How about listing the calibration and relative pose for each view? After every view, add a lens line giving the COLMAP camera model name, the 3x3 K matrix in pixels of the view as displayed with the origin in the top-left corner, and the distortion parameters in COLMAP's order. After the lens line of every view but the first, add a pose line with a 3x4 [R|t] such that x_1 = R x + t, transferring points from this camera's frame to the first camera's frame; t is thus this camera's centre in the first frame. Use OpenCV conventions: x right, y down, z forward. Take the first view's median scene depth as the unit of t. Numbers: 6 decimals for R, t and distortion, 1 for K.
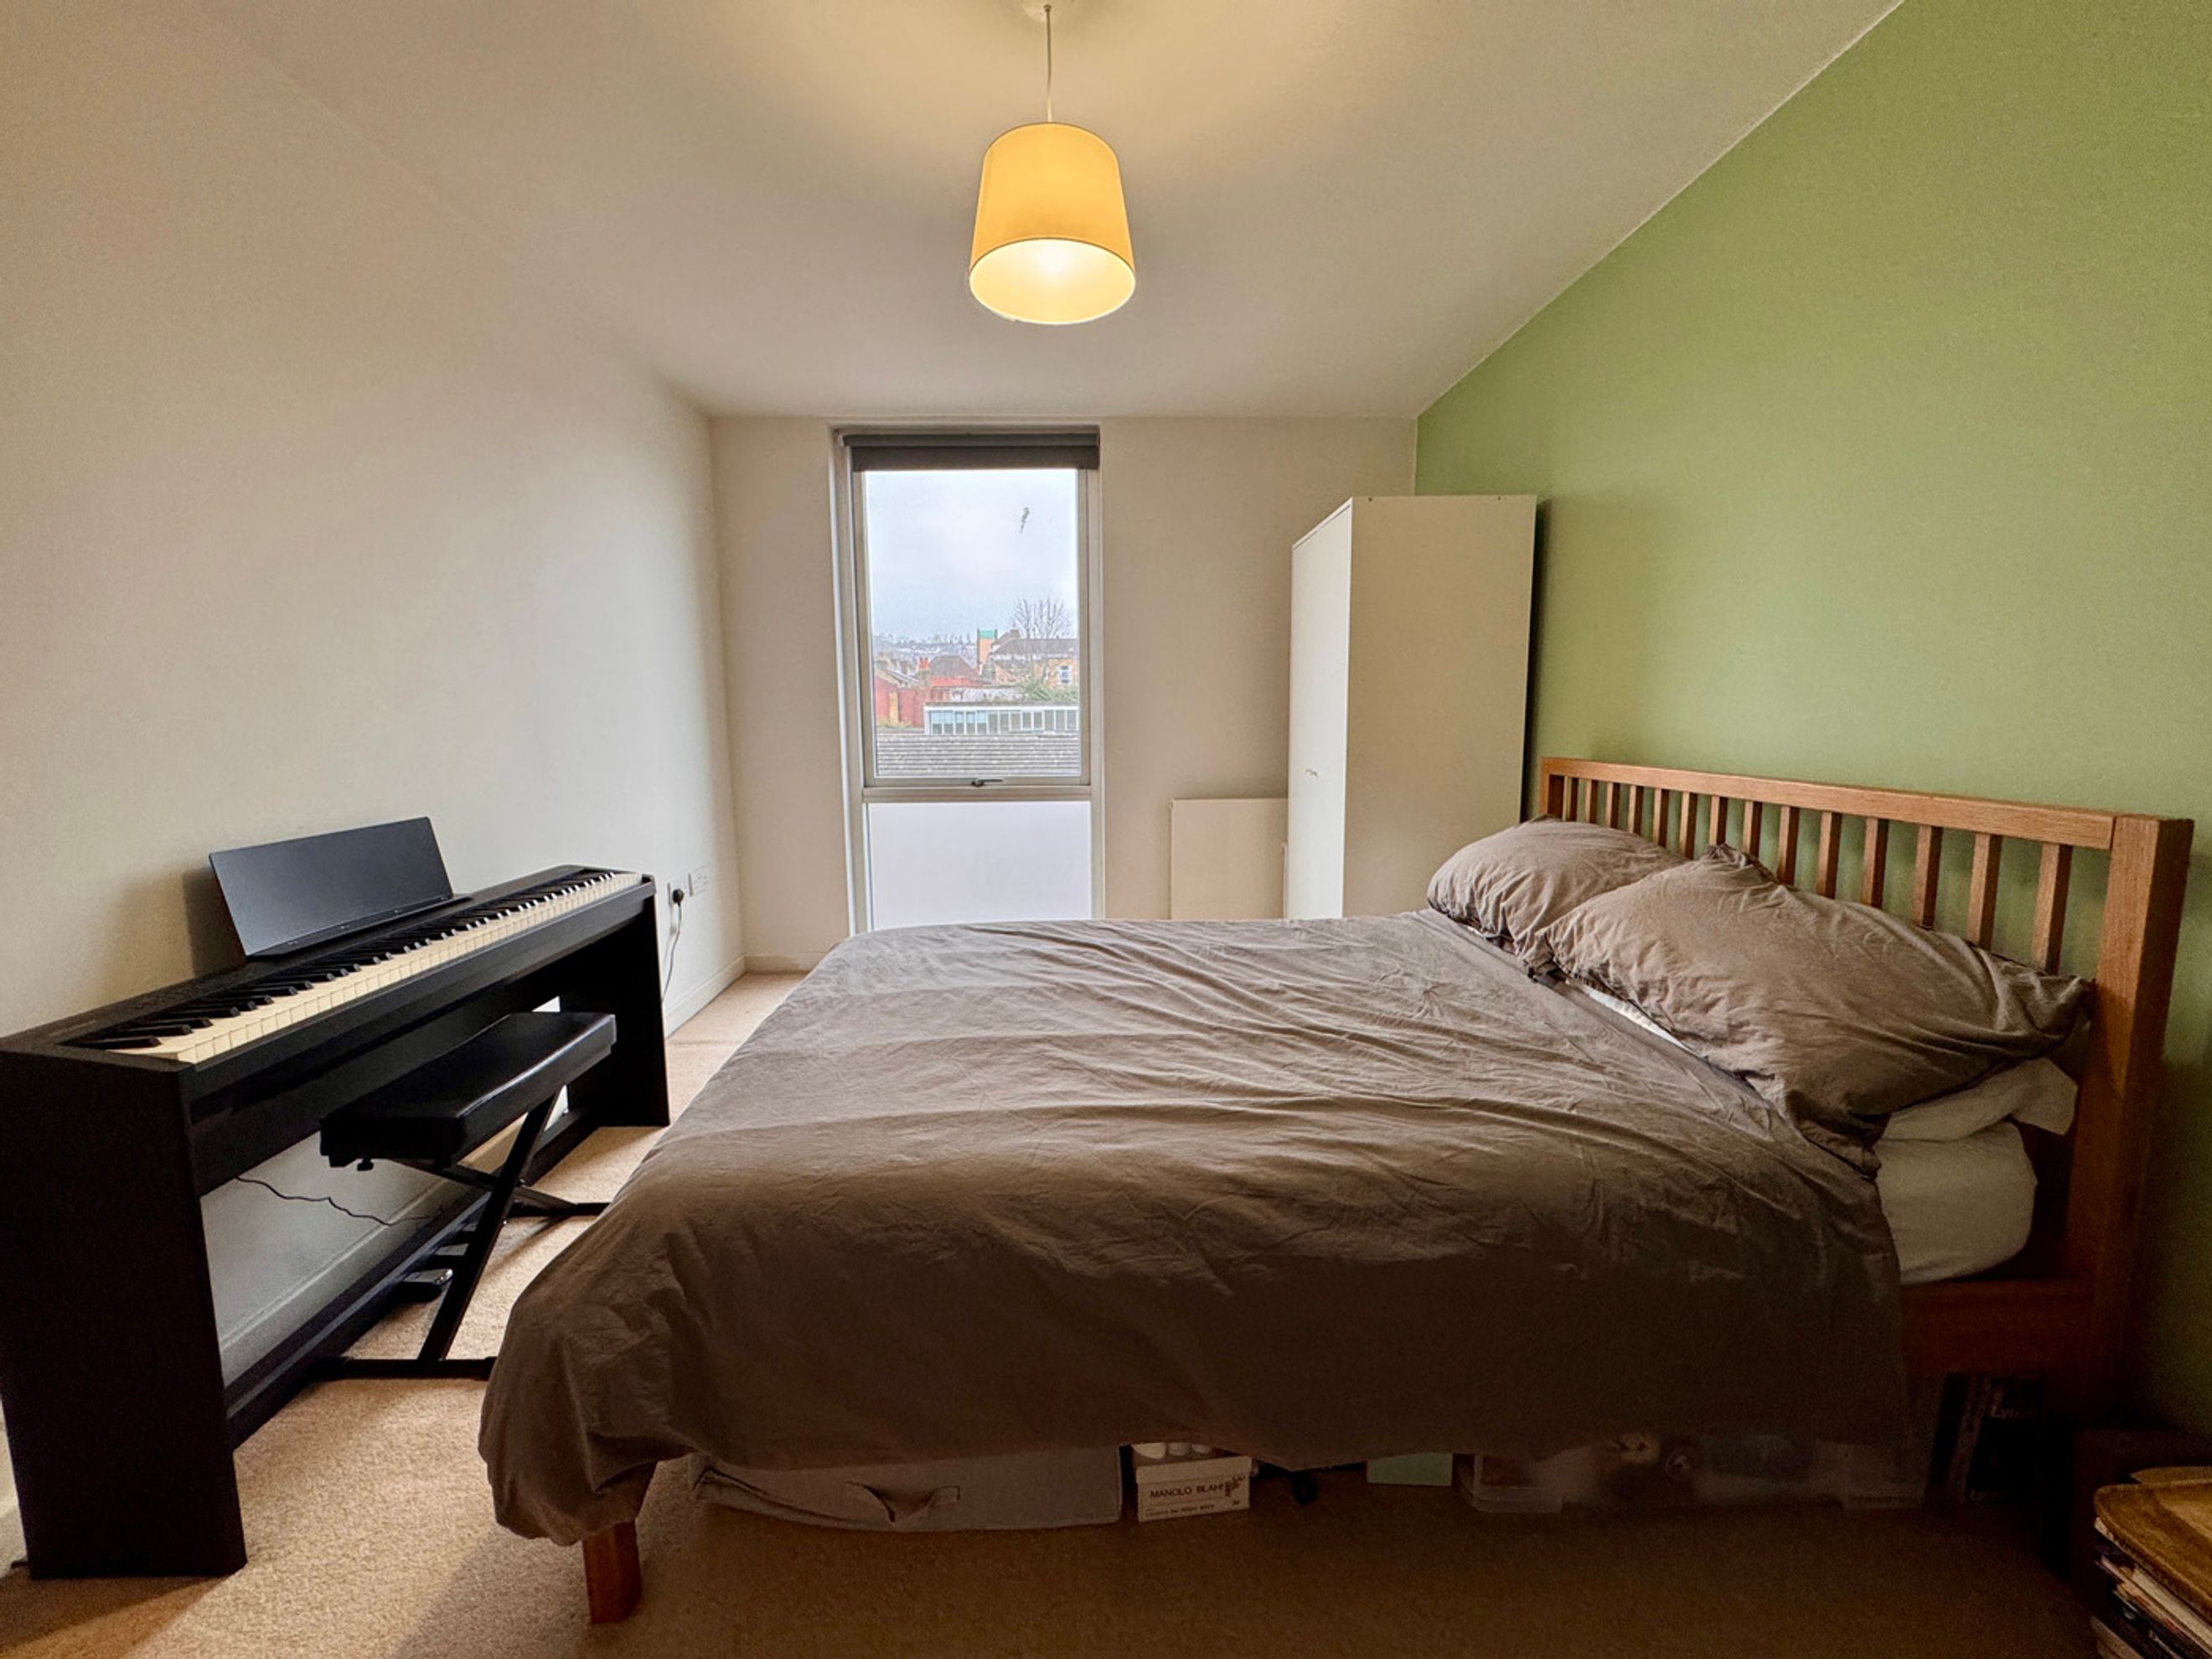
lens RADIAL K [[887.9, 0, 1106.0], [0, 887.9, 829.5], [0, 0, 1]] dist [-0.001482, -0.000167]
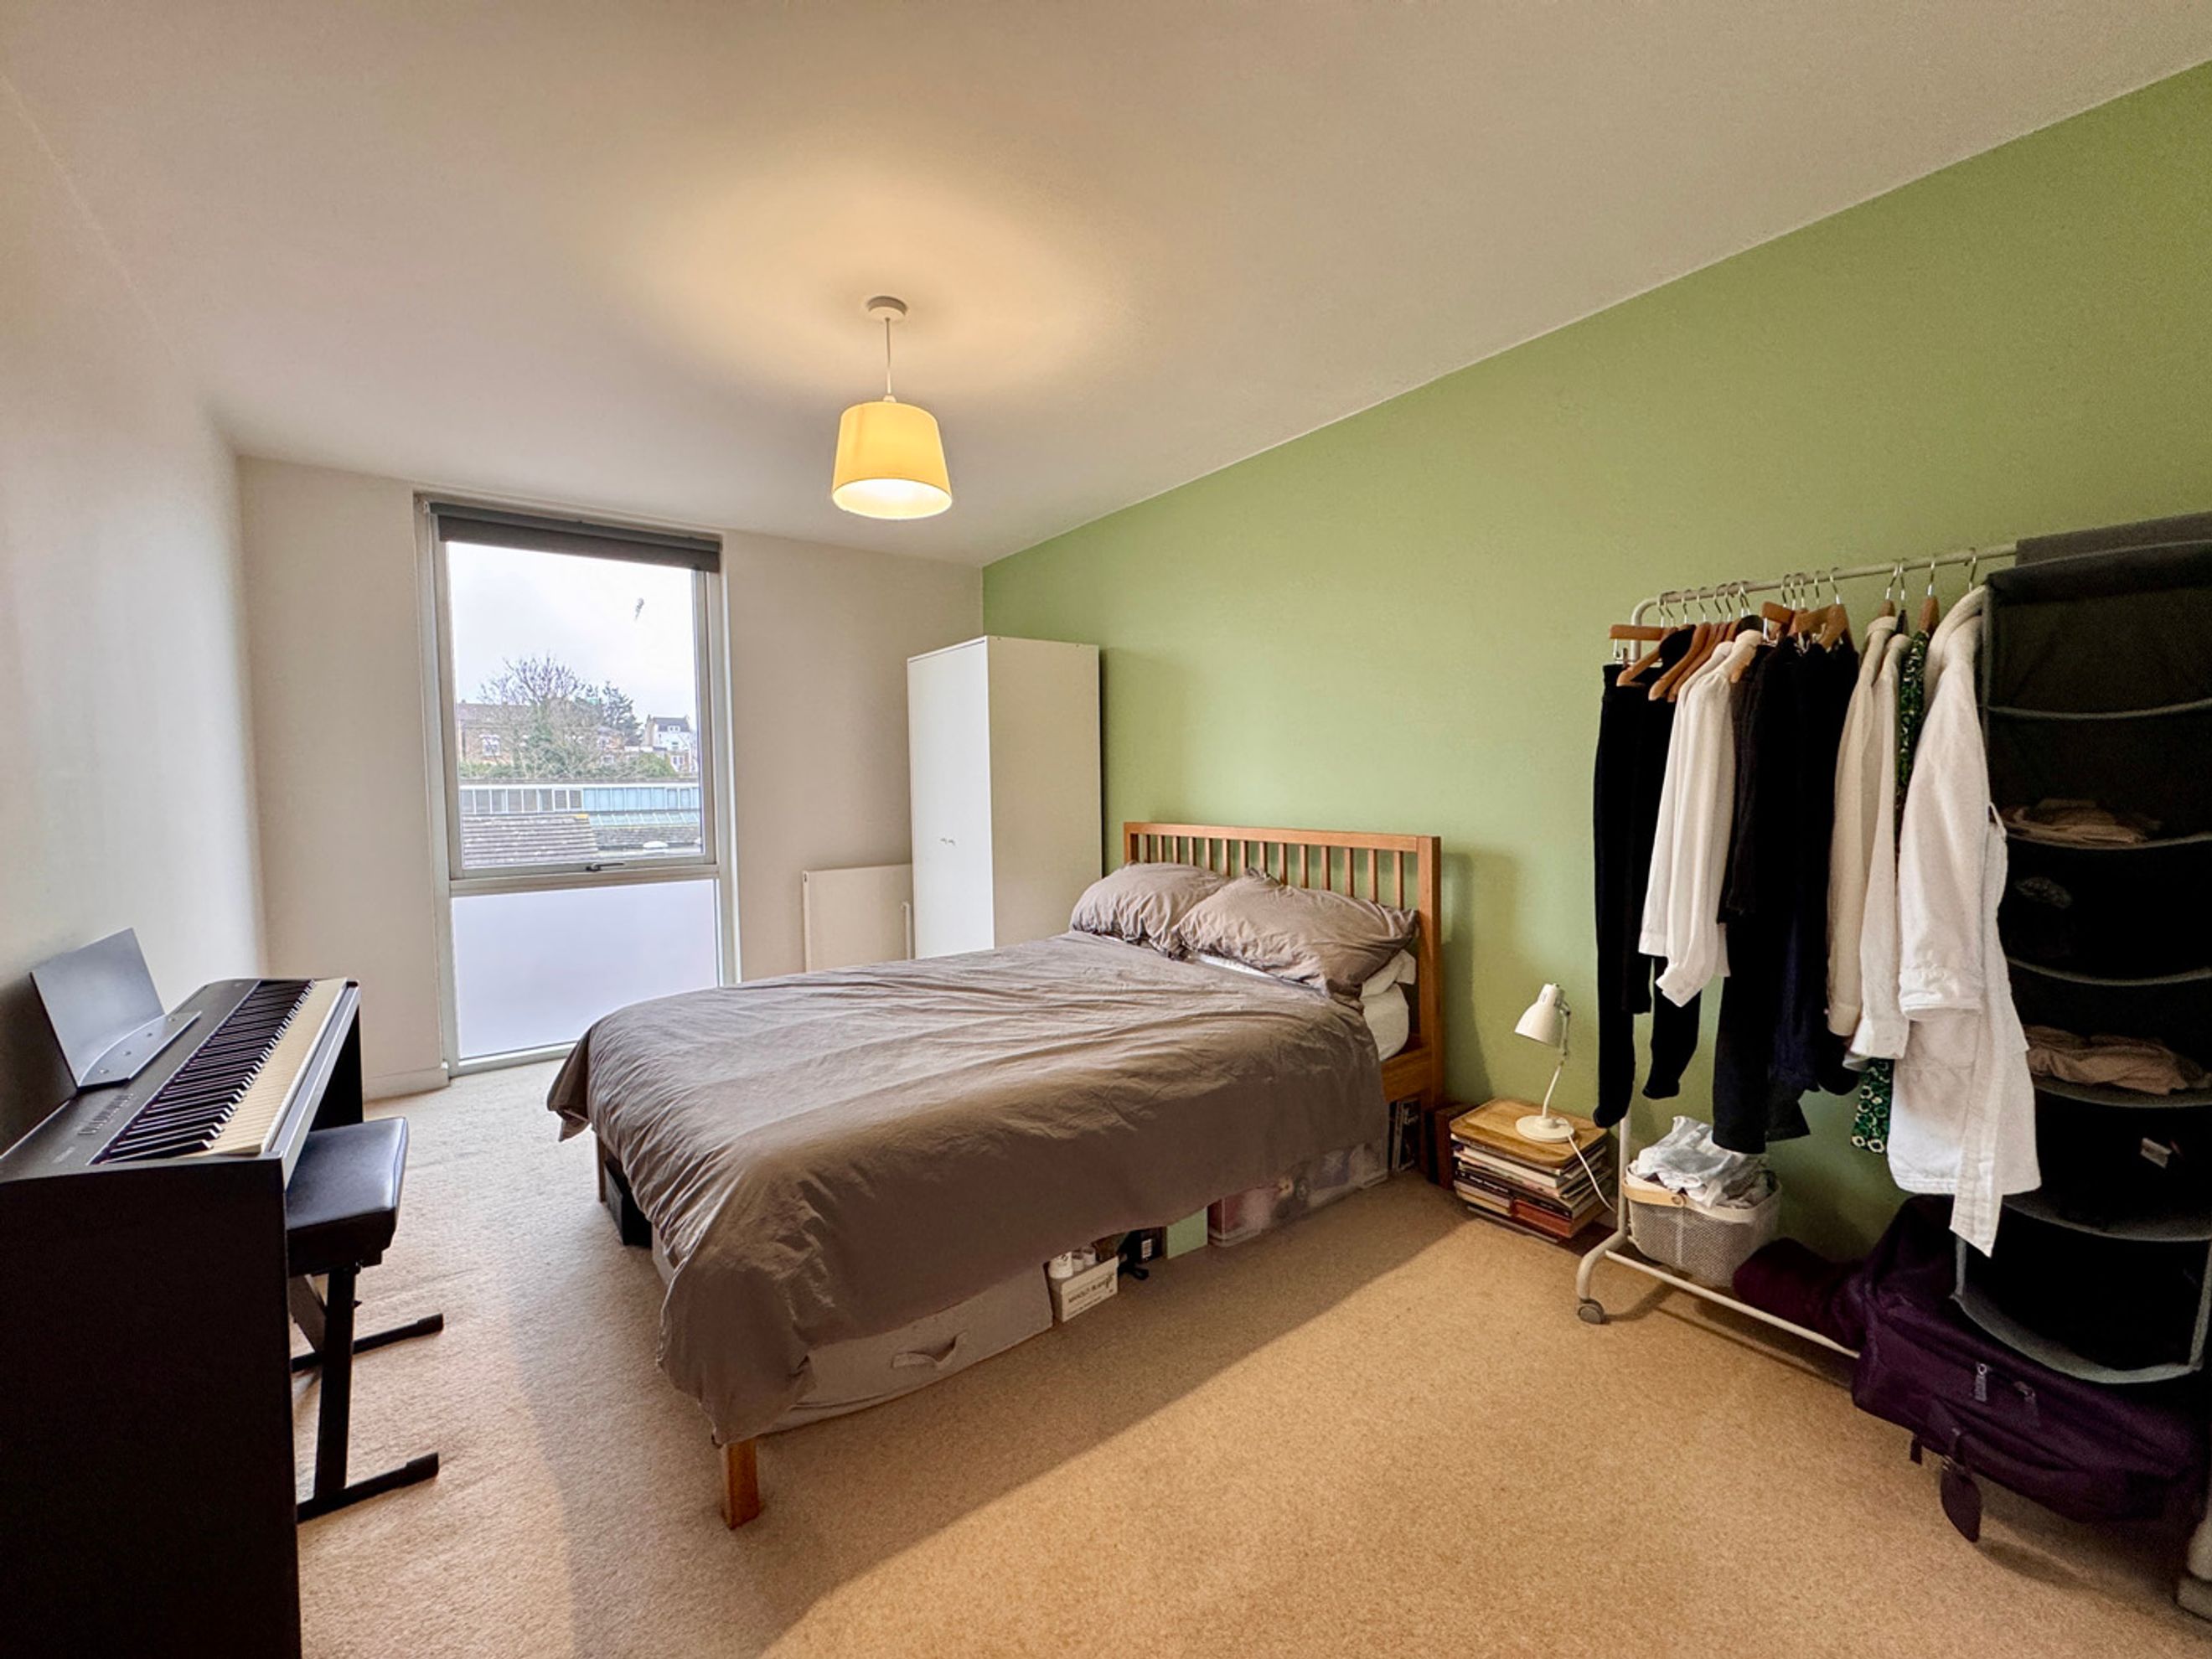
lens RADIAL K [[887.9, 0, 1106.0], [0, 887.9, 829.5], [0, 0, 1]] dist [-0.001482, -0.000167]
pose [[0.815737, -0.033187, 0.577471, -0.652275], [0.082726, 0.994783, -0.059689, 0.027858], [-0.572477, 0.096462, 0.814227, -0.318830]]
